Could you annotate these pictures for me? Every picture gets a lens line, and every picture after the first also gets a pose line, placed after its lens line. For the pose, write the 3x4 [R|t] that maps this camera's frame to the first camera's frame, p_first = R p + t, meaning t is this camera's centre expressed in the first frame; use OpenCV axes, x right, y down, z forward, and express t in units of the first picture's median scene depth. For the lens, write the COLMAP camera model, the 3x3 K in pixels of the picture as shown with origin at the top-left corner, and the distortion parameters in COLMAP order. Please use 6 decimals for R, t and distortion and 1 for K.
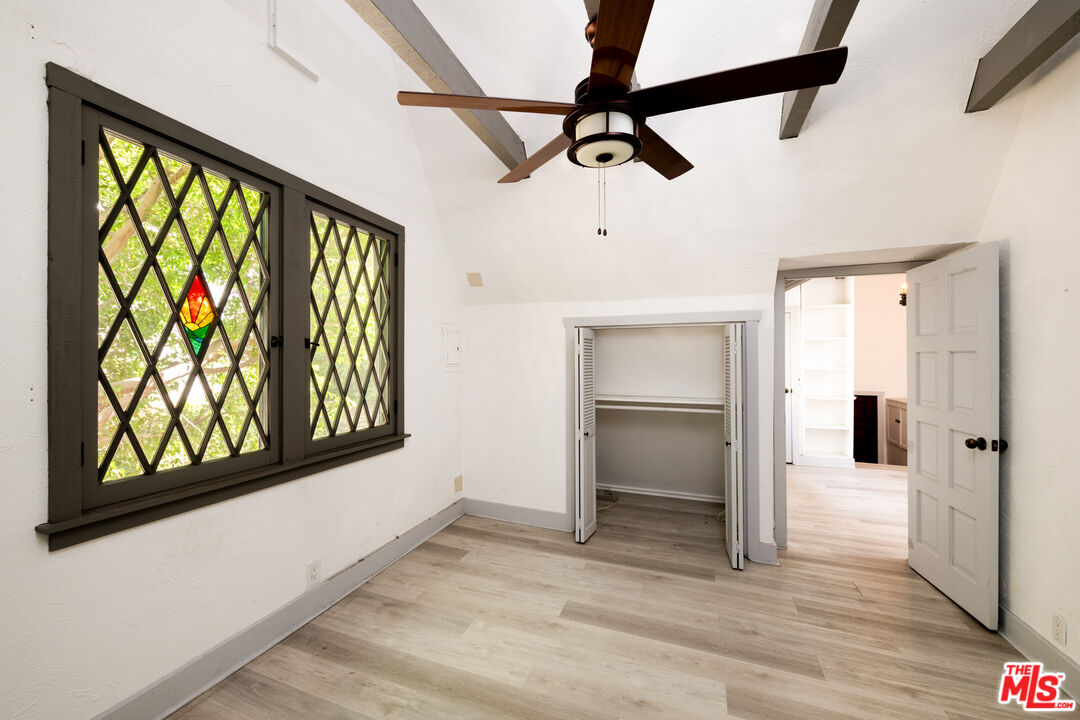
lens RADIAL K [[433.3, 0, 536.1], [0, 433.3, 362.8], [0, 0, 1]] dist [-0.000800, -0.000102]
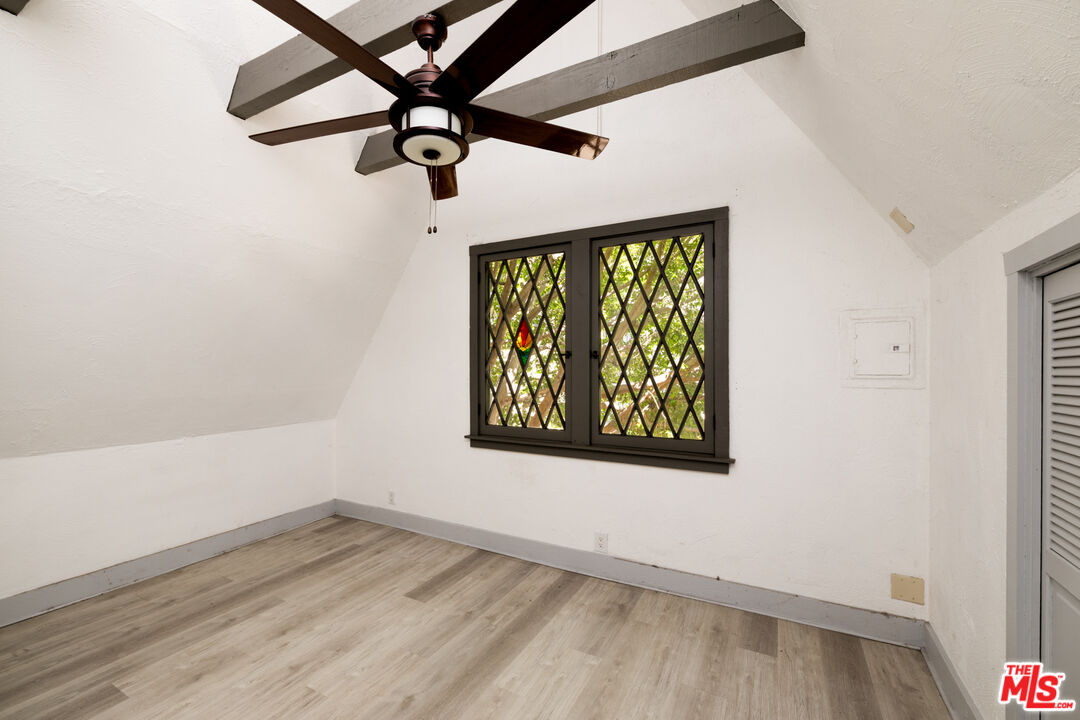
lens RADIAL K [[456.5, 0, 502.0], [0, 456.5, 374.3], [0, 0, 1]] dist [0.000521, 0.000137]
pose [[-0.172331, -0.002568, -0.985036, 0.723463], [-0.015322, 0.999883, 0.000074, 0.014520], [0.984920, 0.015105, -0.172350, 0.845978]]
